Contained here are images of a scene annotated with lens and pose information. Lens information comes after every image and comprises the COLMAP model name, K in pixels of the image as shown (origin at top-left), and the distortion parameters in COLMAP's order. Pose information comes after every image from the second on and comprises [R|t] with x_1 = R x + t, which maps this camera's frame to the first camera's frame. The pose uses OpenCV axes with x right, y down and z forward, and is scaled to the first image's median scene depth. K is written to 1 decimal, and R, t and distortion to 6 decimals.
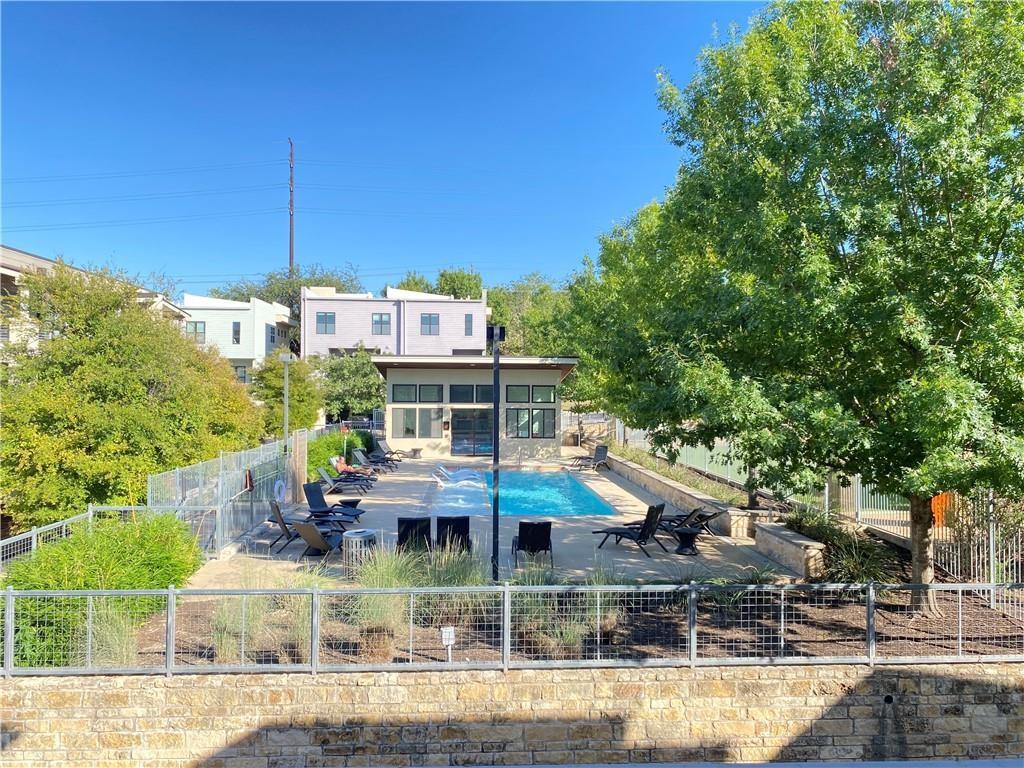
lens RADIAL K [[768.3, 0, 517.3], [0, 768.3, 372.9], [0, 0, 1]] dist [0.019249, -0.028143]
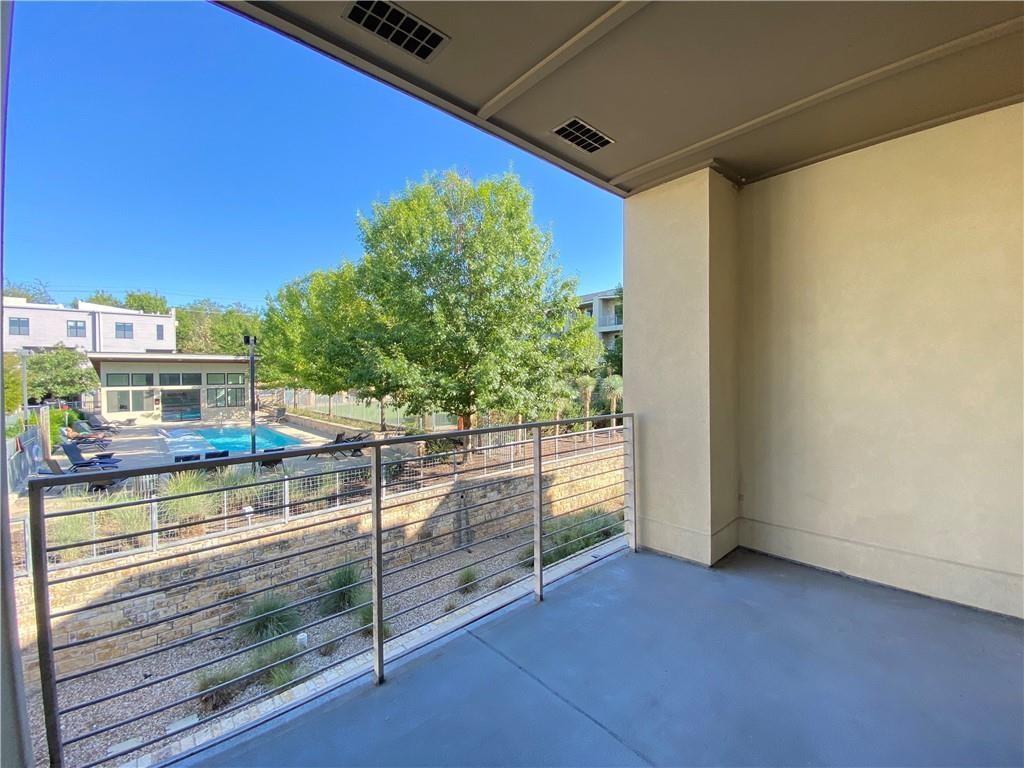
lens RADIAL K [[407.9, 0, 528.7], [0, 407.9, 381.5], [0, 0, 1]] dist [-0.027141, -0.001810]
pose [[0.756904, -0.022793, 0.653129, -0.152945], [-0.001261, 0.999339, 0.036337, 0.007582], [-0.653525, -0.028327, 0.756374, -0.084760]]
